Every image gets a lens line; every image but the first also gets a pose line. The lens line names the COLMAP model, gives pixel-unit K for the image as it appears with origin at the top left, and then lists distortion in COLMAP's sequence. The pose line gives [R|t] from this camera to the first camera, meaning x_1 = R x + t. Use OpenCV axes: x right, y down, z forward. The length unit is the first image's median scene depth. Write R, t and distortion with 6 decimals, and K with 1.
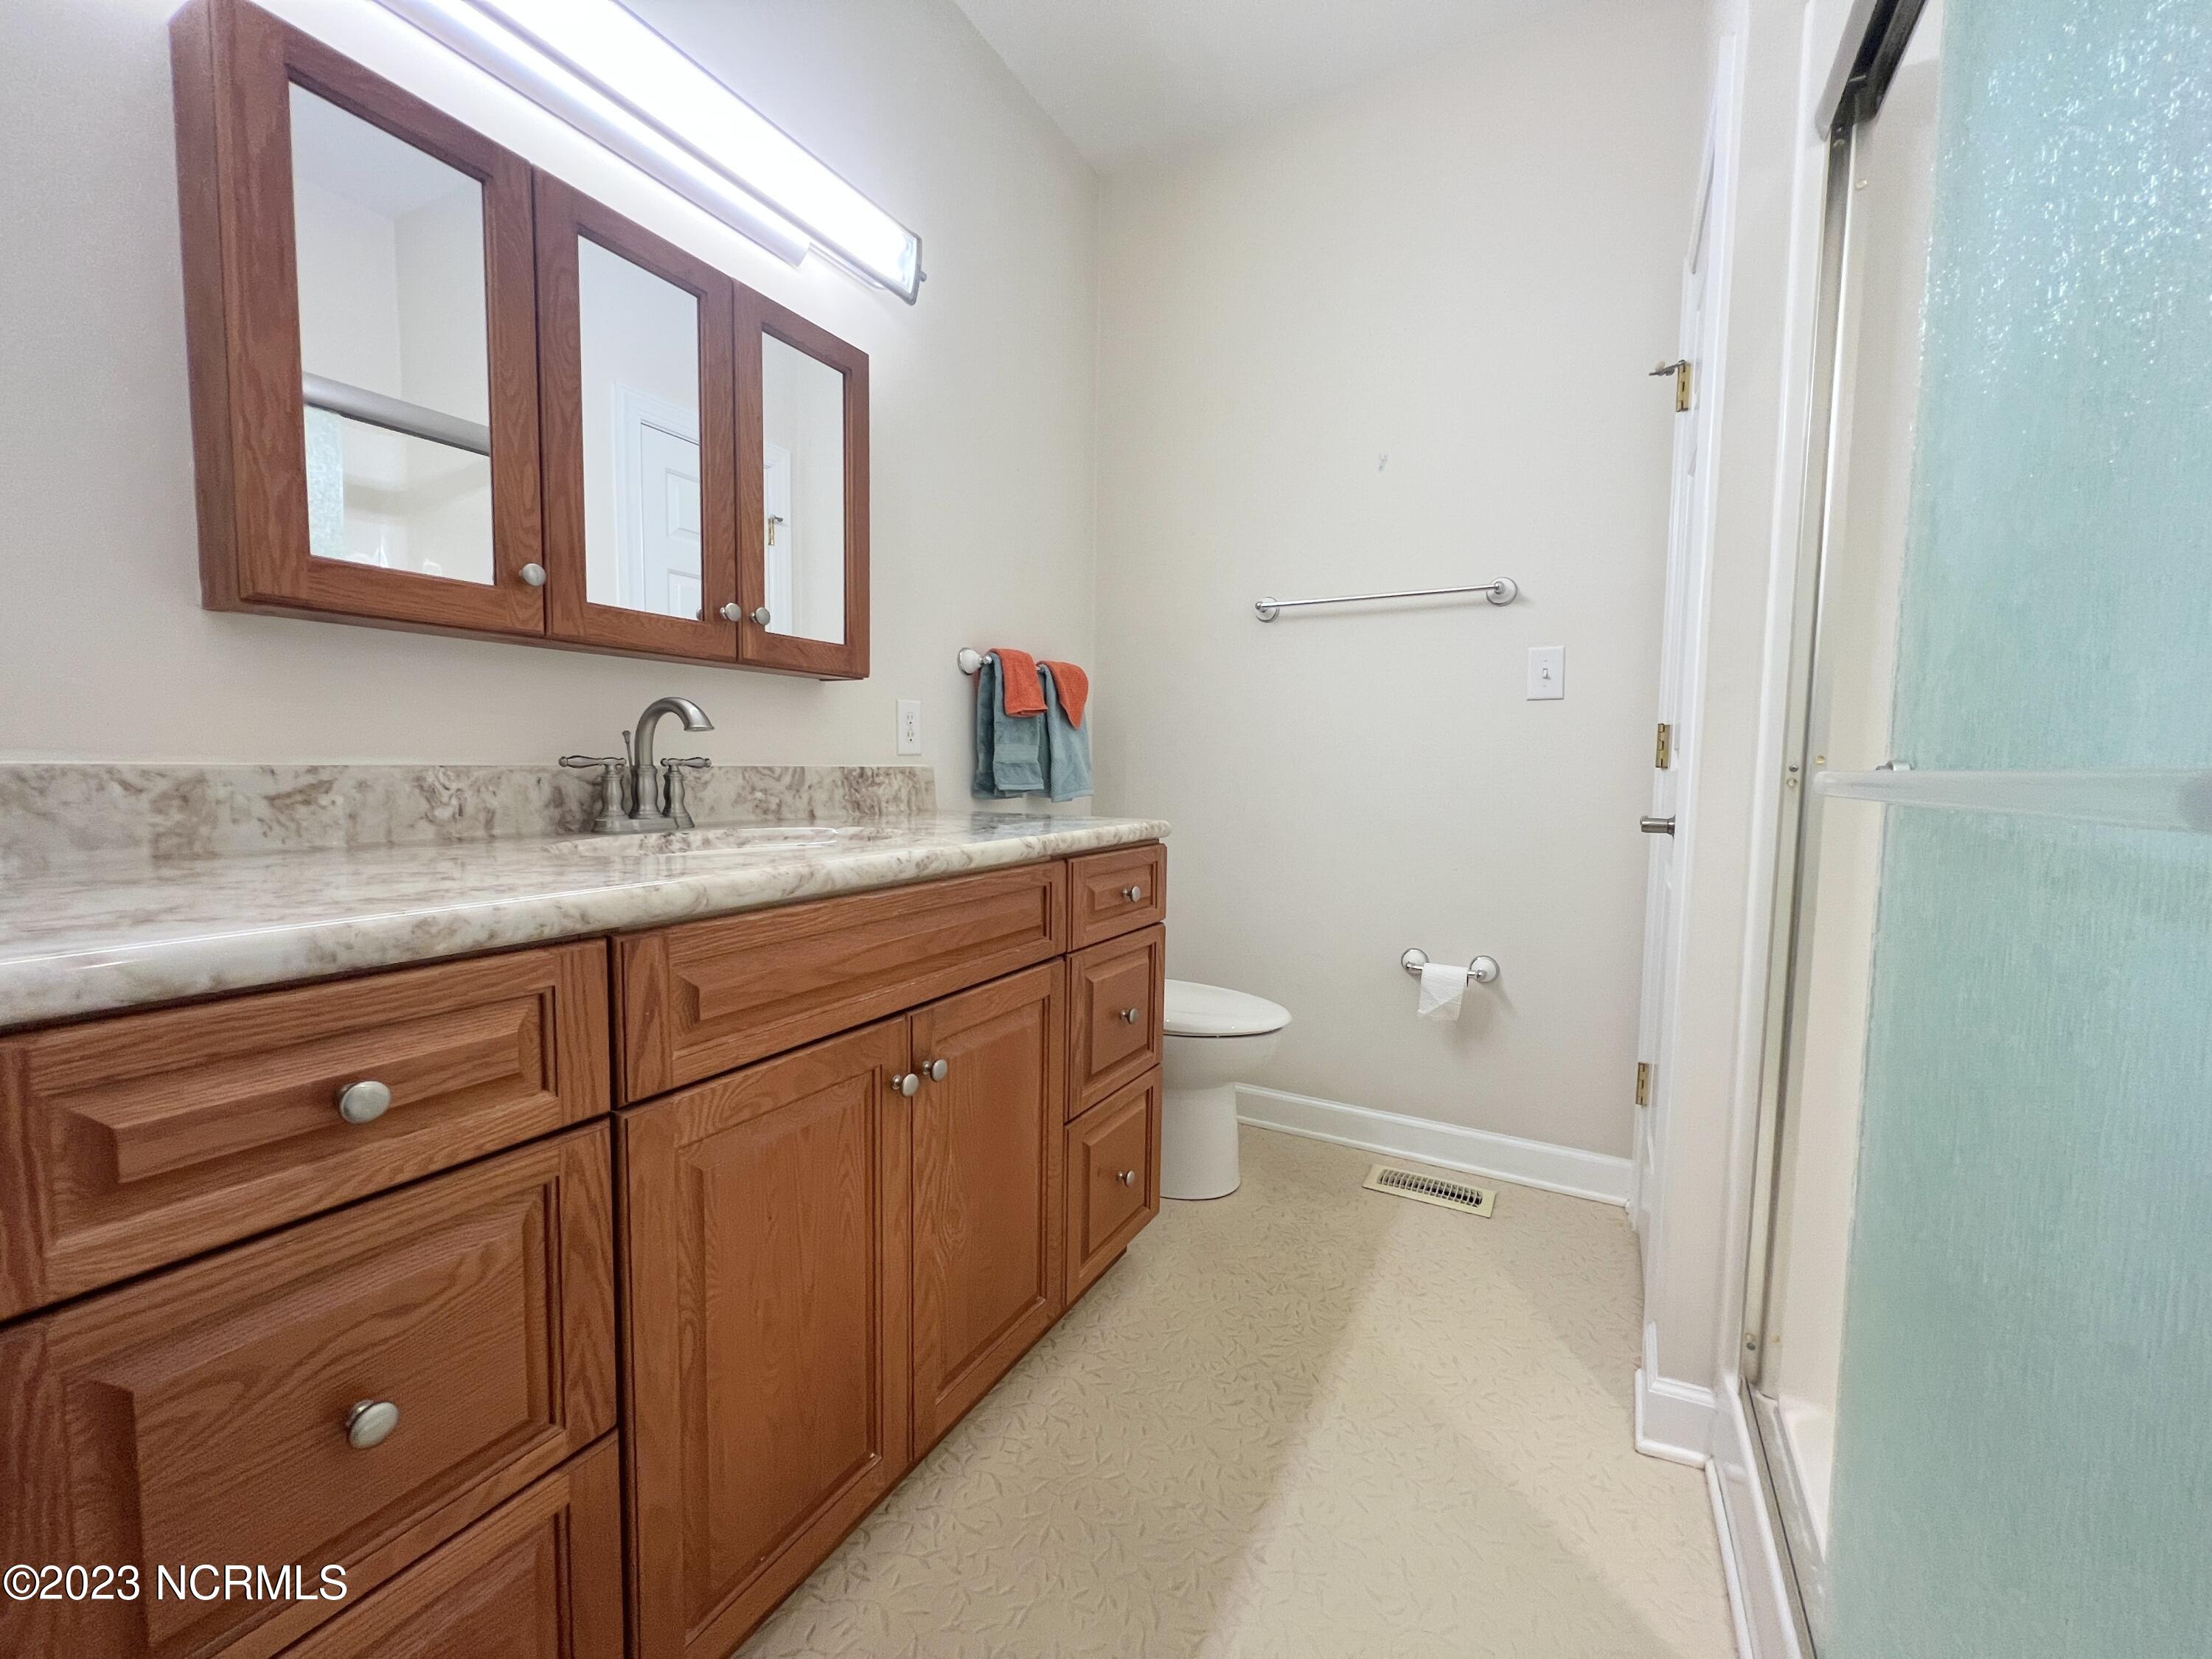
lens RADIAL K [[882.7, 0, 1106.0], [0, 882.7, 829.5], [0, 0, 1]] dist [-0.000633, 0.000132]
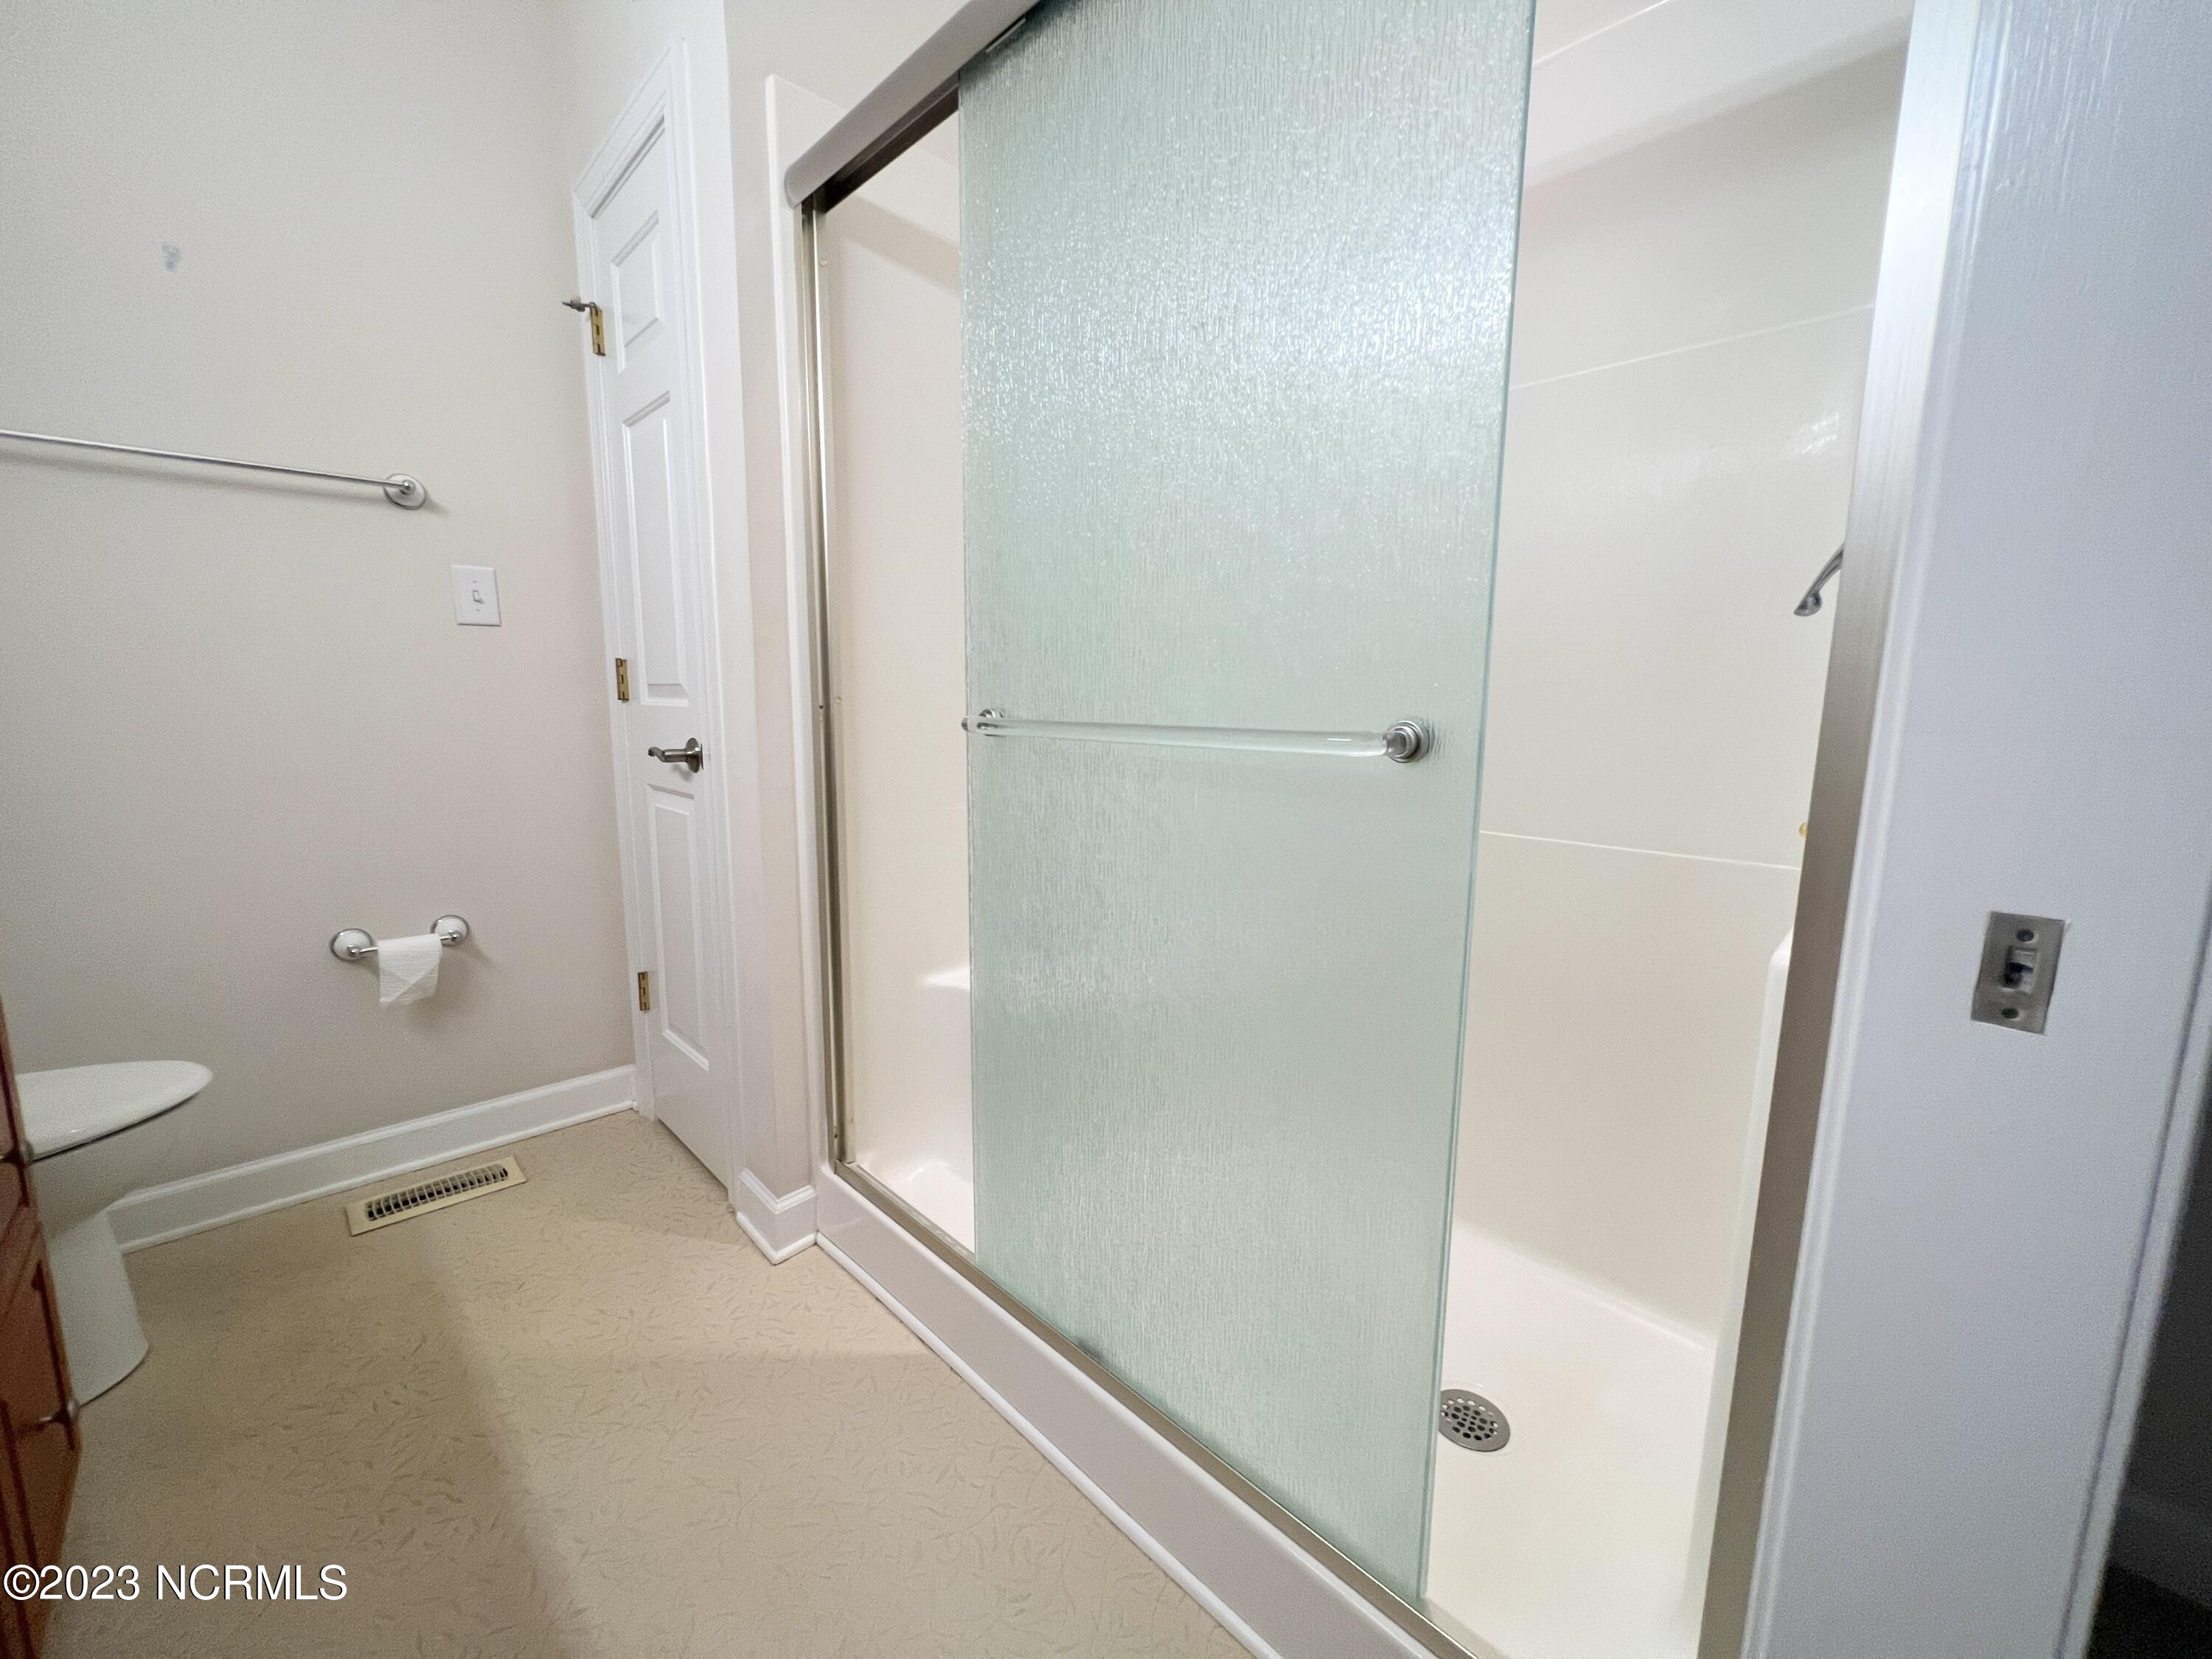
lens RADIAL K [[883.7, 0, 1106.0], [0, 883.7, 829.5], [0, 0, 1]] dist [-0.001721, -0.000001]
pose [[0.291777, -0.154977, 0.943848, -0.207994], [0.064085, 0.987736, 0.142373, -0.026433], [-0.954337, 0.018945, 0.298130, 0.111156]]
